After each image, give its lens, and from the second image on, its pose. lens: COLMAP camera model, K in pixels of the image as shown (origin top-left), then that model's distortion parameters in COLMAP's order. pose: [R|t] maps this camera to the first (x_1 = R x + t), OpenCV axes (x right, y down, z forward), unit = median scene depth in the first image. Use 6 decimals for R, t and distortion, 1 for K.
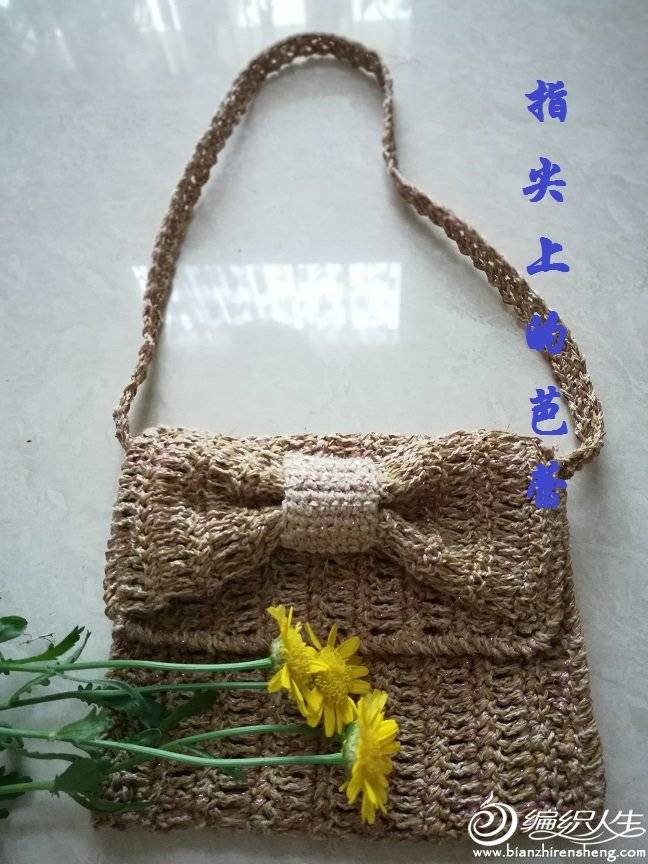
lens RADIAL K [[711.4, 0, 318.4], [0, 711.4, 437.6], [0, 0, 1]] dist [-0.000040, -0.073437]
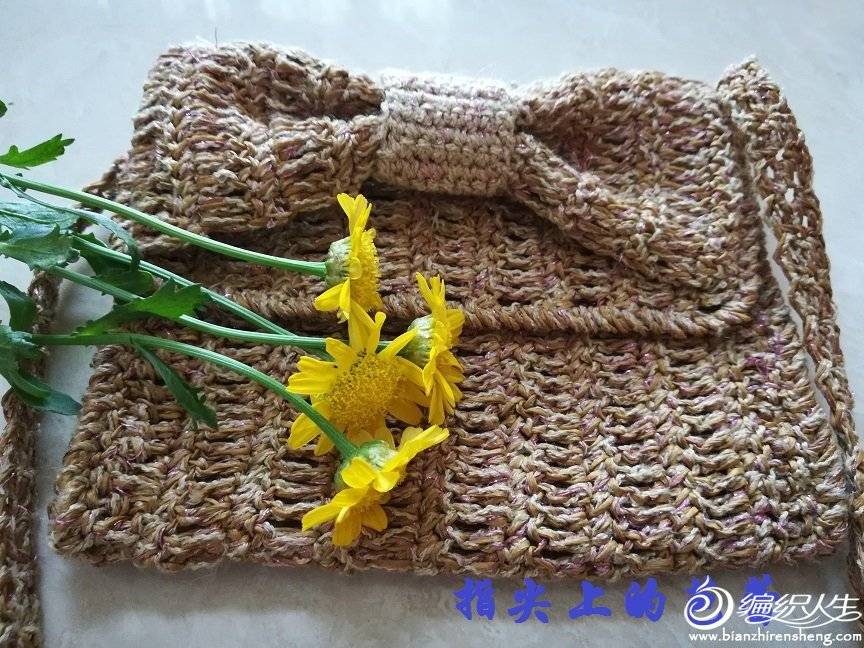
lens RADIAL K [[732.3, 0, 435.6], [0, 732.3, 328.7], [0, 0, 1]] dist [-0.026106, -0.030384]
pose [[0.992007, 0.046510, 0.117296, -0.073309], [-0.034735, 0.994330, -0.100508, 0.384622], [-0.121305, 0.095631, 0.987998, 0.304400]]
